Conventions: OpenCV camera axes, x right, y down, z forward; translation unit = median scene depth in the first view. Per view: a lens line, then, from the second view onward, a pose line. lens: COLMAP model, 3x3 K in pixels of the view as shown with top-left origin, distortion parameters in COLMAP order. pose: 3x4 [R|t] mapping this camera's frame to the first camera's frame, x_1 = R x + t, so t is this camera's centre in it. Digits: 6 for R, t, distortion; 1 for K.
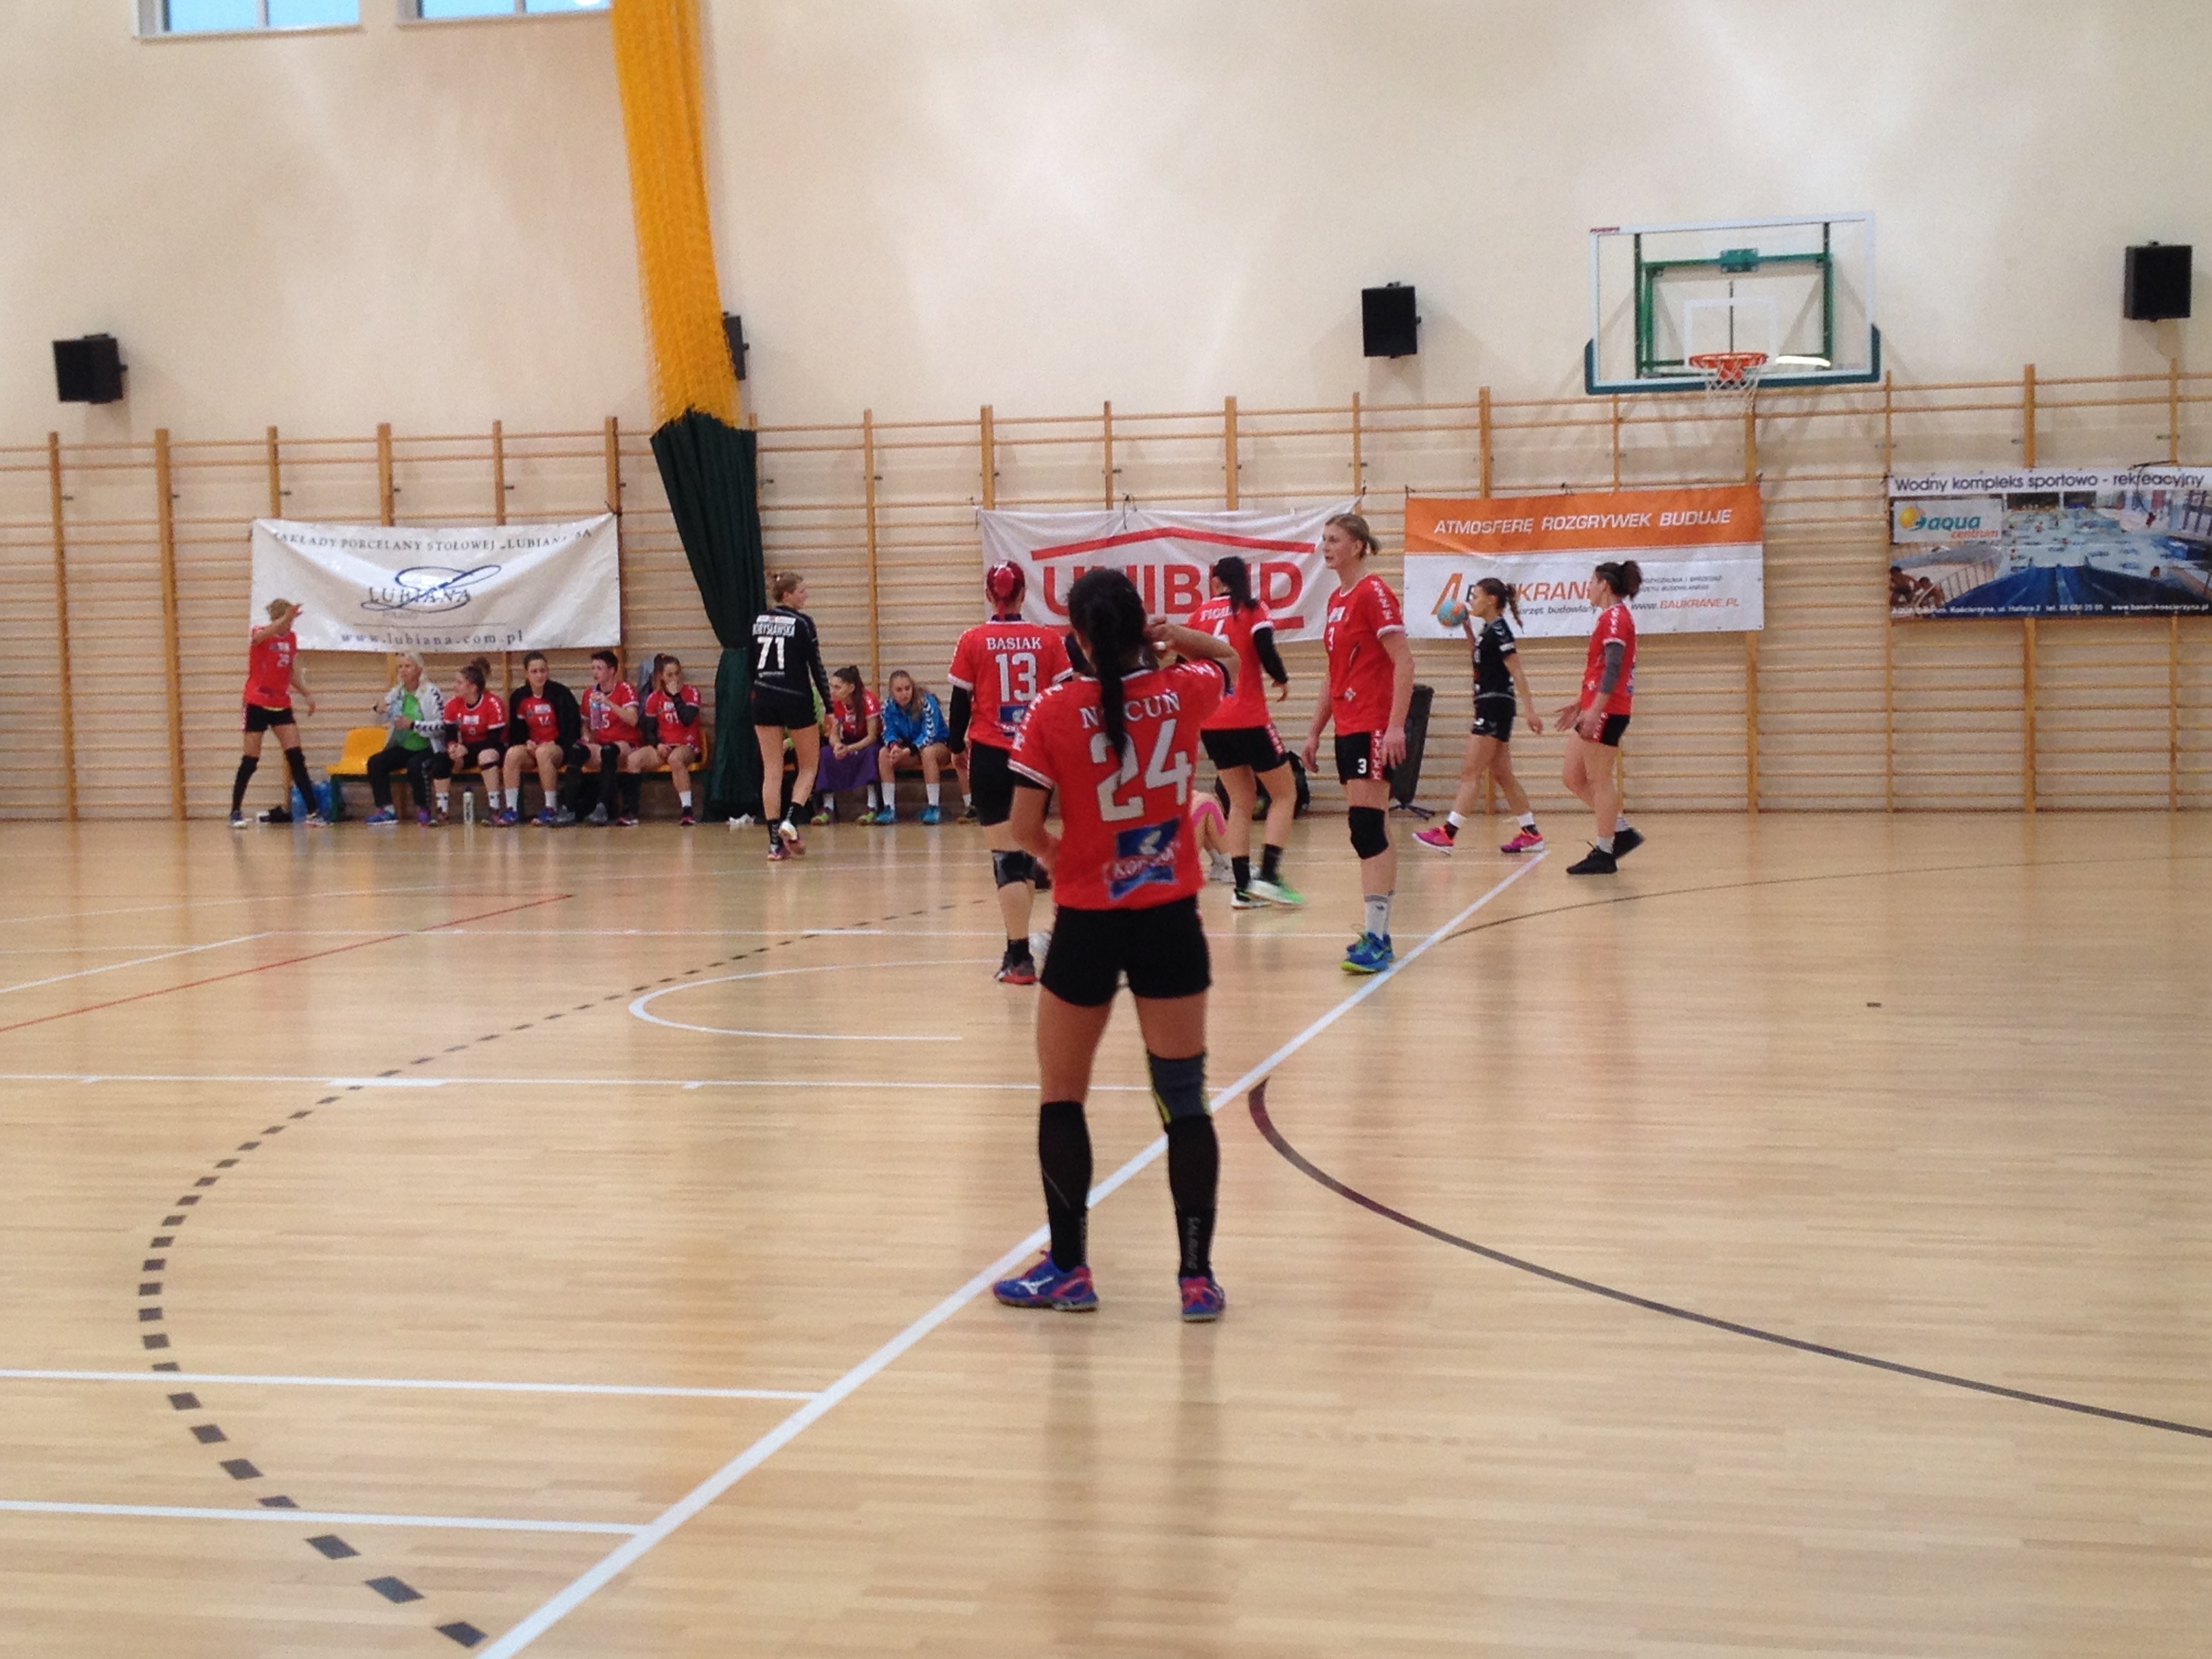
lens RADIAL K [[3298.4, 0, 1104.3], [0, 3298.4, 824.2], [0, 0, 1]] dist [0.121158, 0.000000]
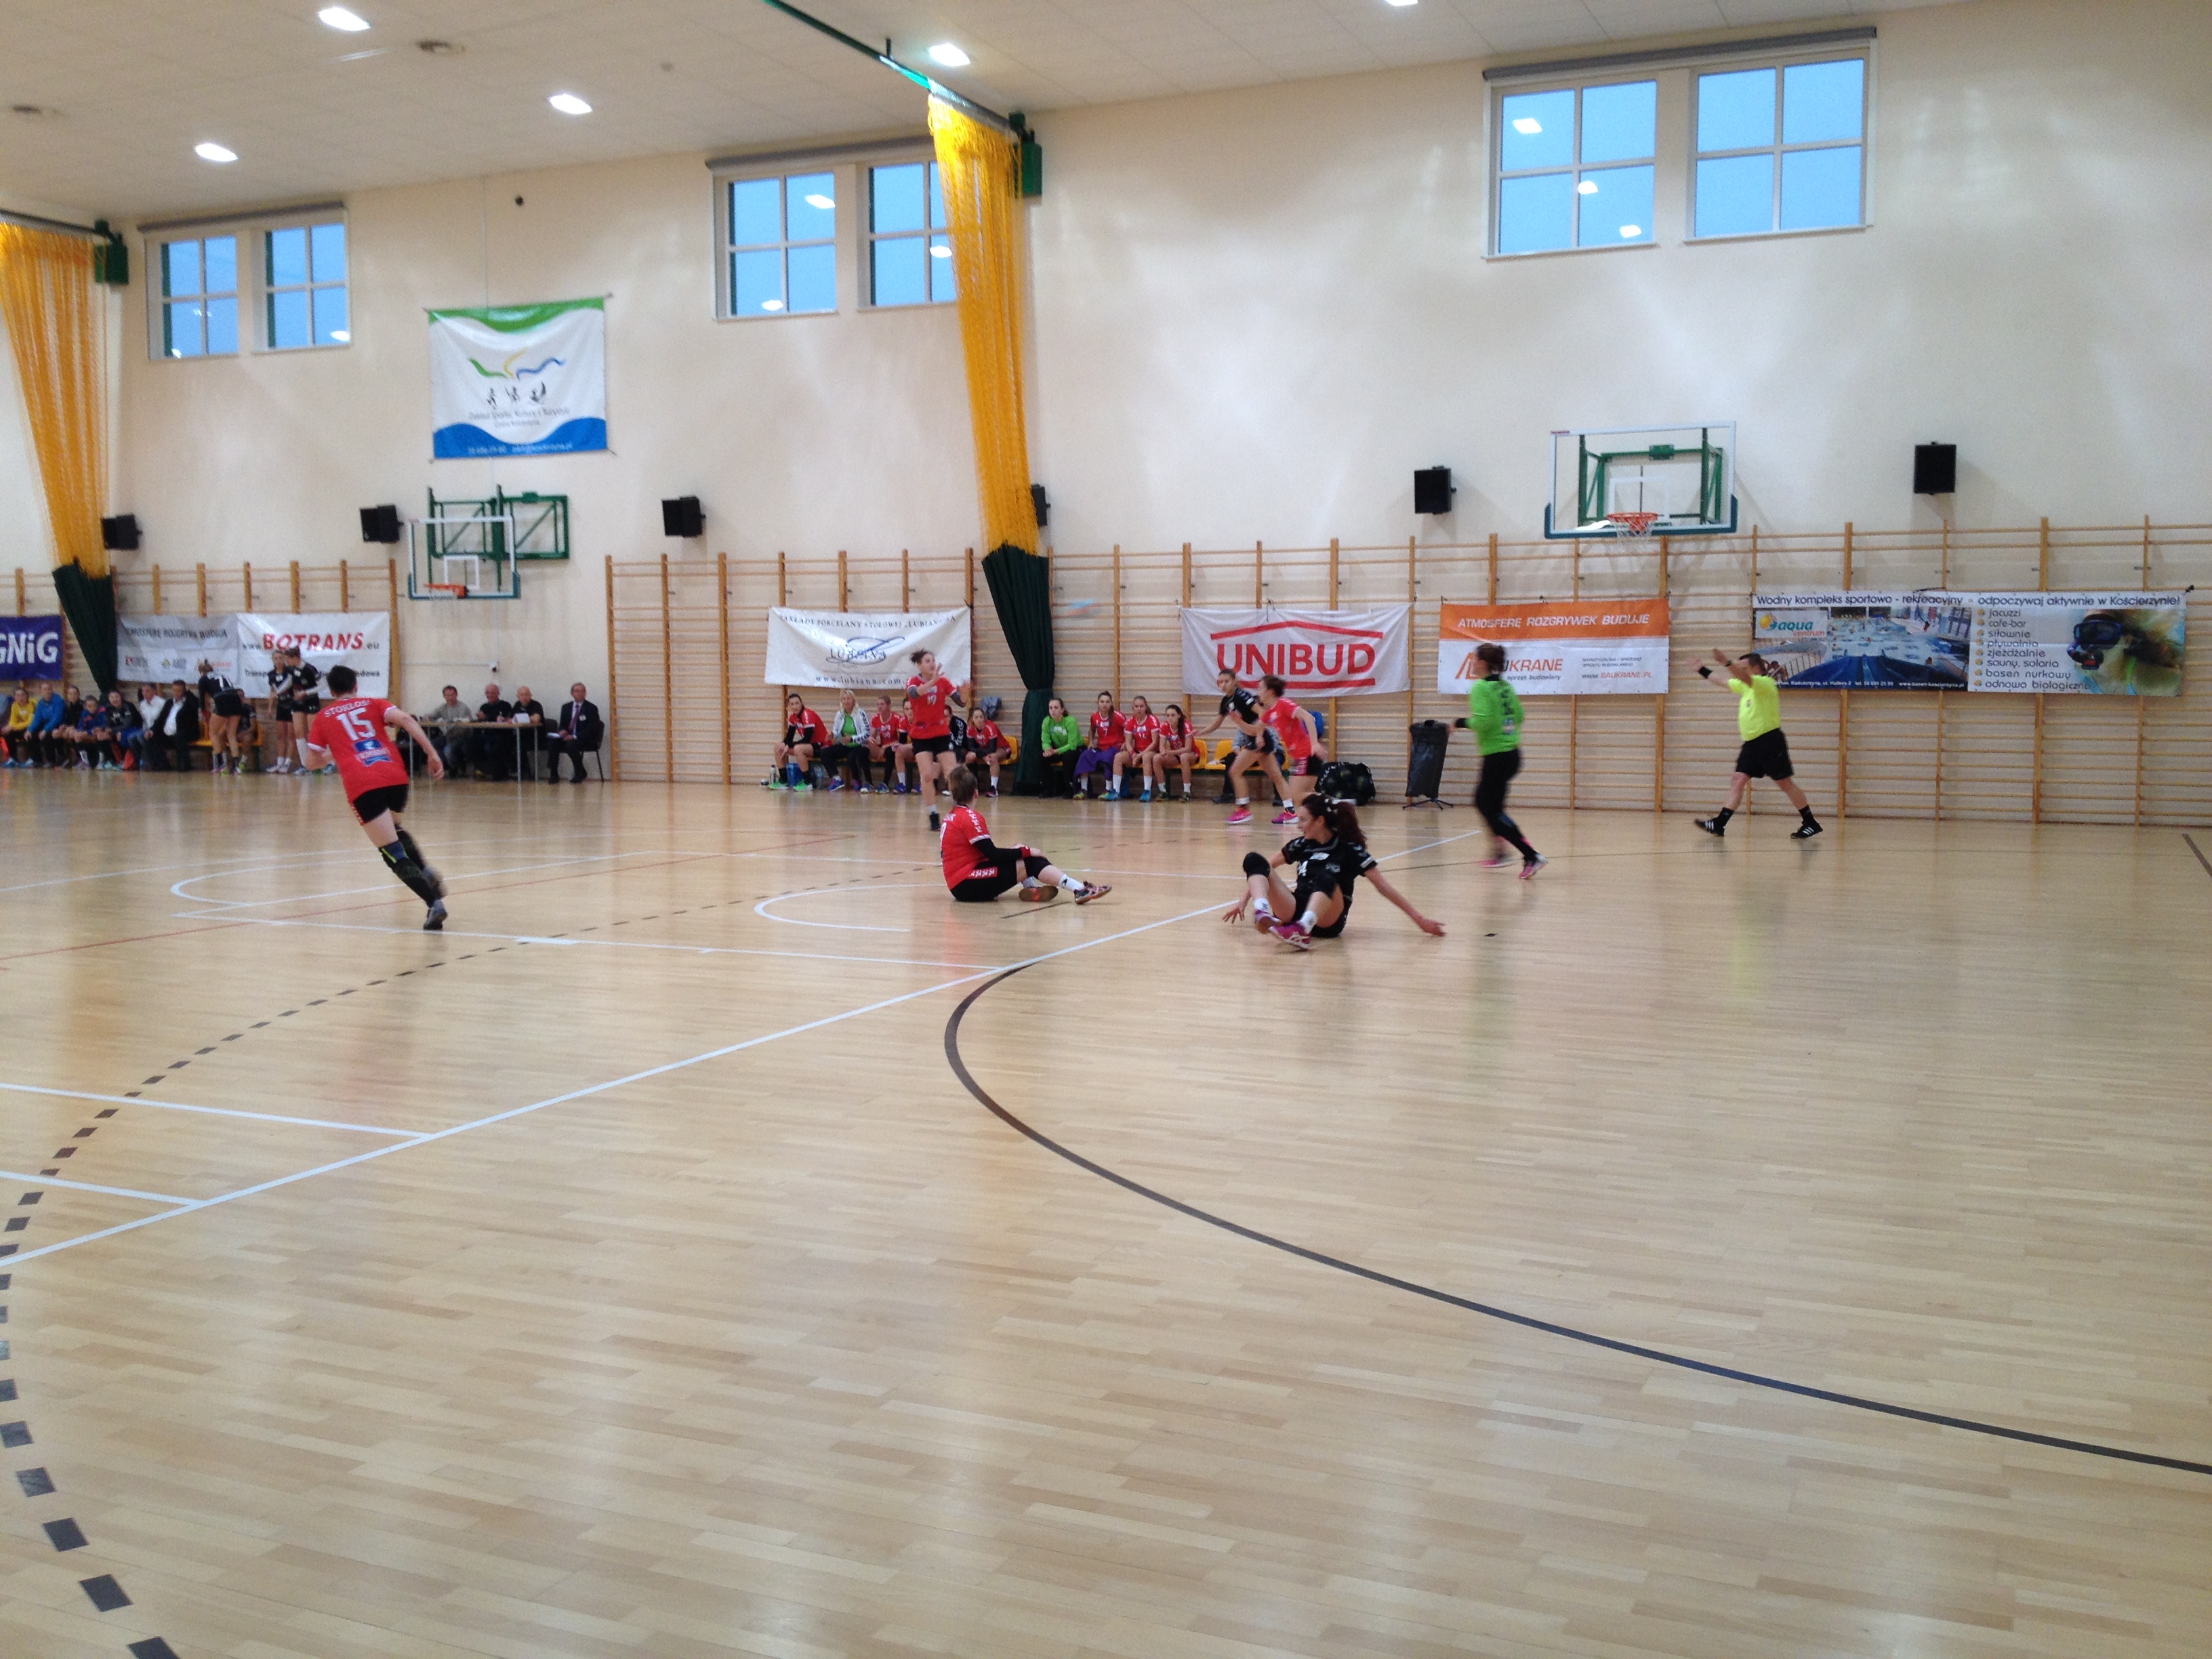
lens RADIAL K [[2108.6, 0, 1098.7], [0, 2108.6, 863.1], [0, 0, 1]] dist [0.054120, 0.000000]
pose [[0.979799, 0.039625, -0.196018, 0.132664], [-0.034059, 0.998917, 0.031688, -0.001928], [0.197061, -0.024372, 0.980088, -0.018786]]
